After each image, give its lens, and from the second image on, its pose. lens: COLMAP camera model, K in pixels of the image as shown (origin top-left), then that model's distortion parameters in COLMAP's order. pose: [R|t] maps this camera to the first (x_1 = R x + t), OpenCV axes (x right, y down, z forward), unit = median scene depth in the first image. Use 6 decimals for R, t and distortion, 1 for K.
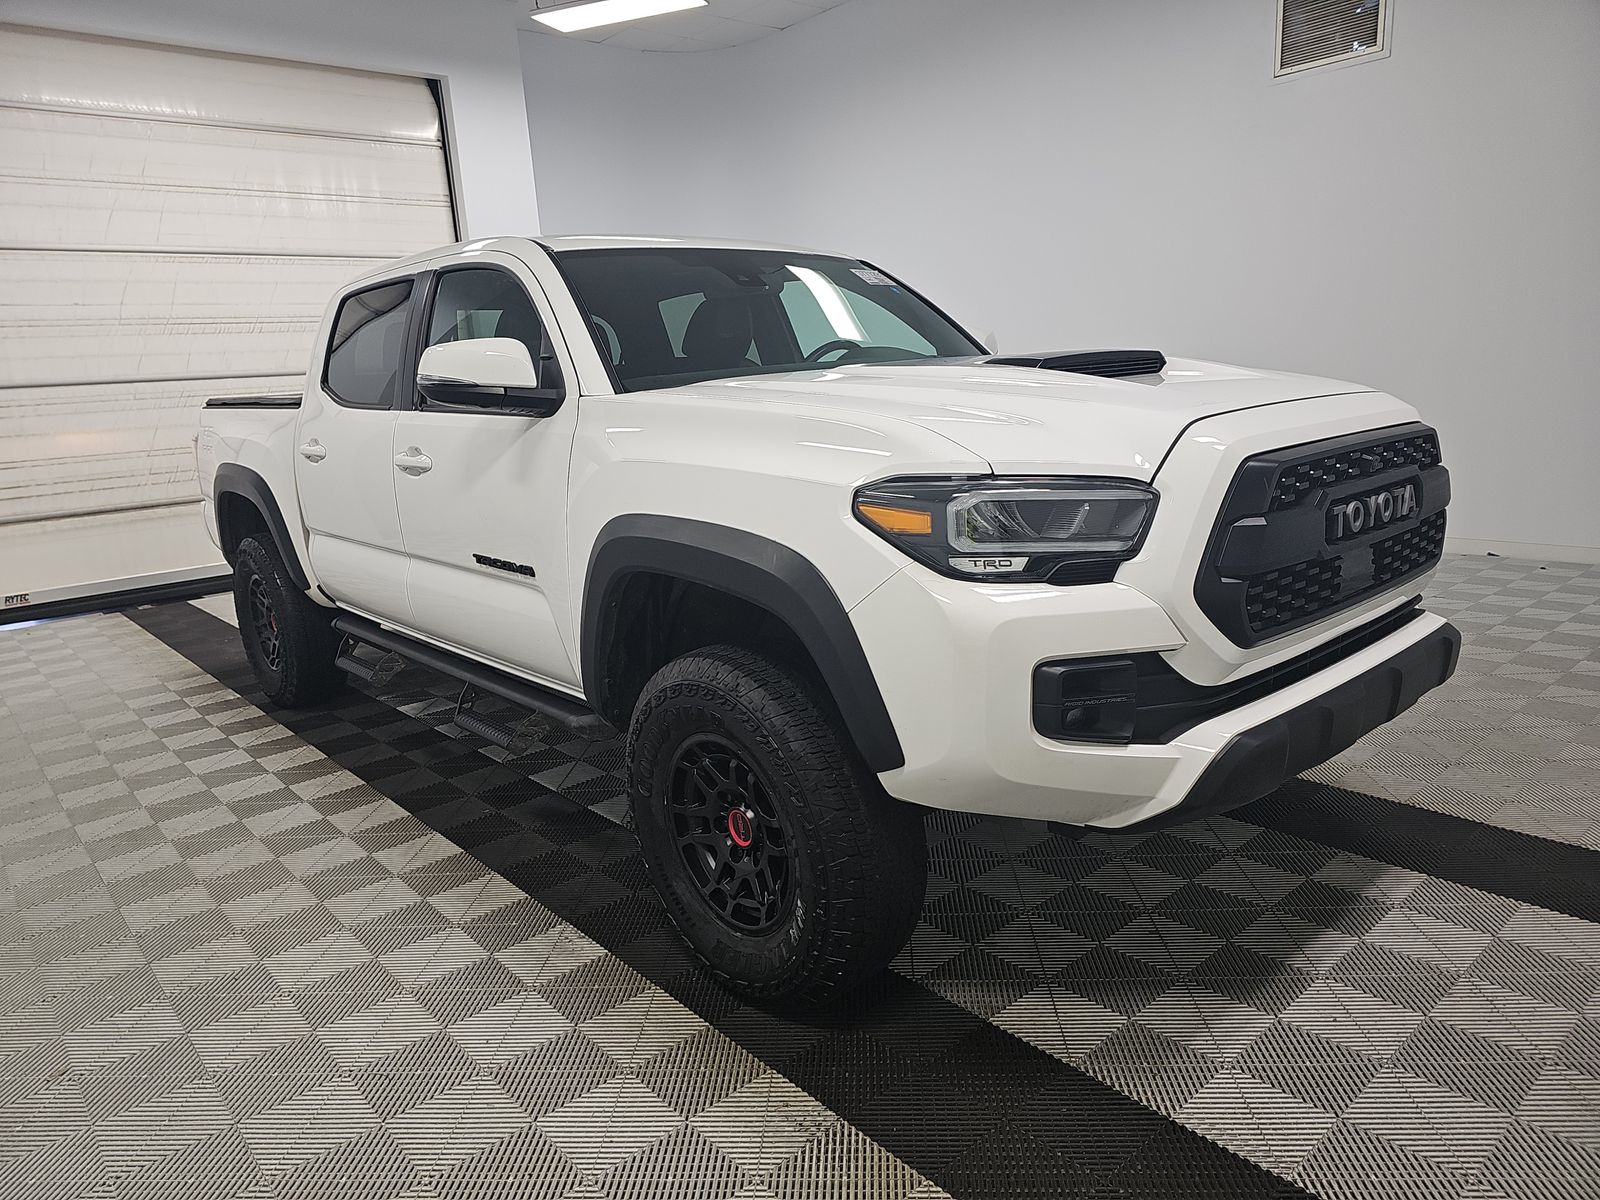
lens RADIAL K [[1051.1, 0, 800.0], [0, 1051.1, 600.0], [0, 0, 1]] dist [0.008488, 0.002789]
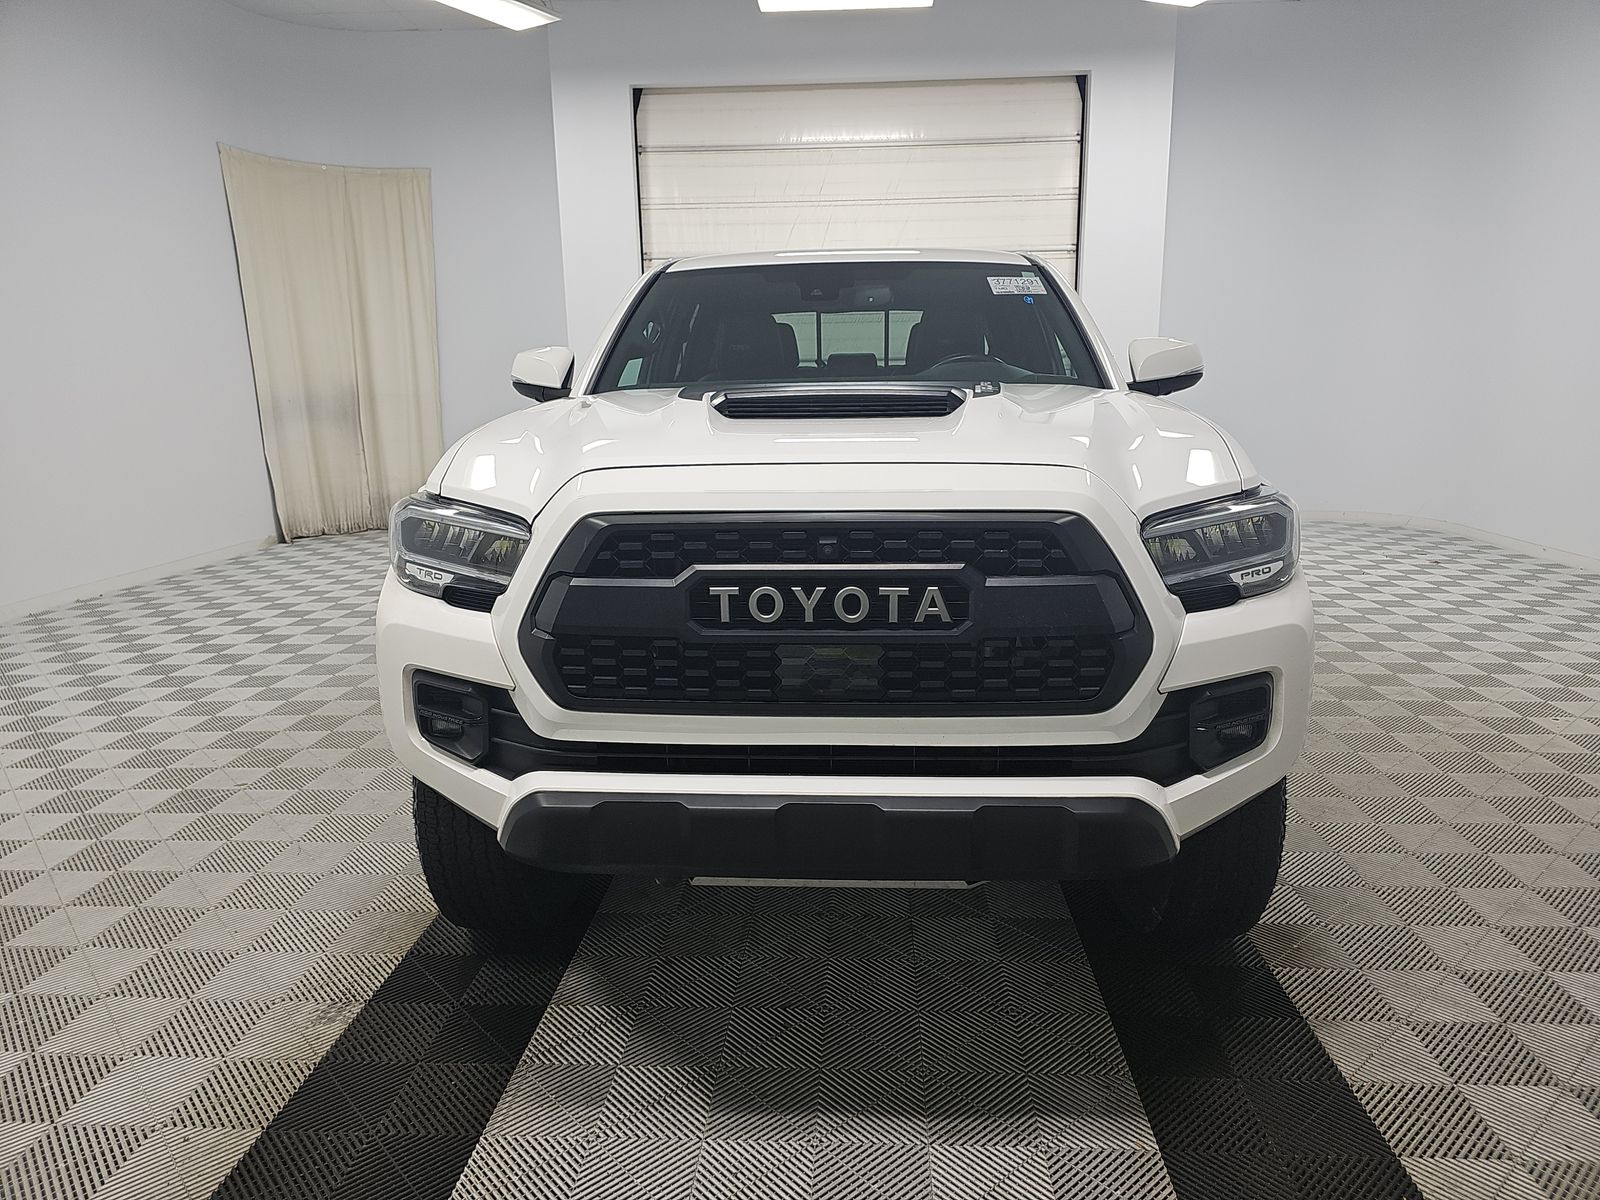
lens RADIAL K [[1051.1, 0, 800.0], [0, 1051.1, 600.0], [0, 0, 1]] dist [0.008488, 0.002789]
pose [[0.700654, 0.190715, -0.687540, 0.606858], [-0.175215, 0.980098, 0.093310, -0.089241], [0.691653, 0.055089, 0.720126, 0.220039]]
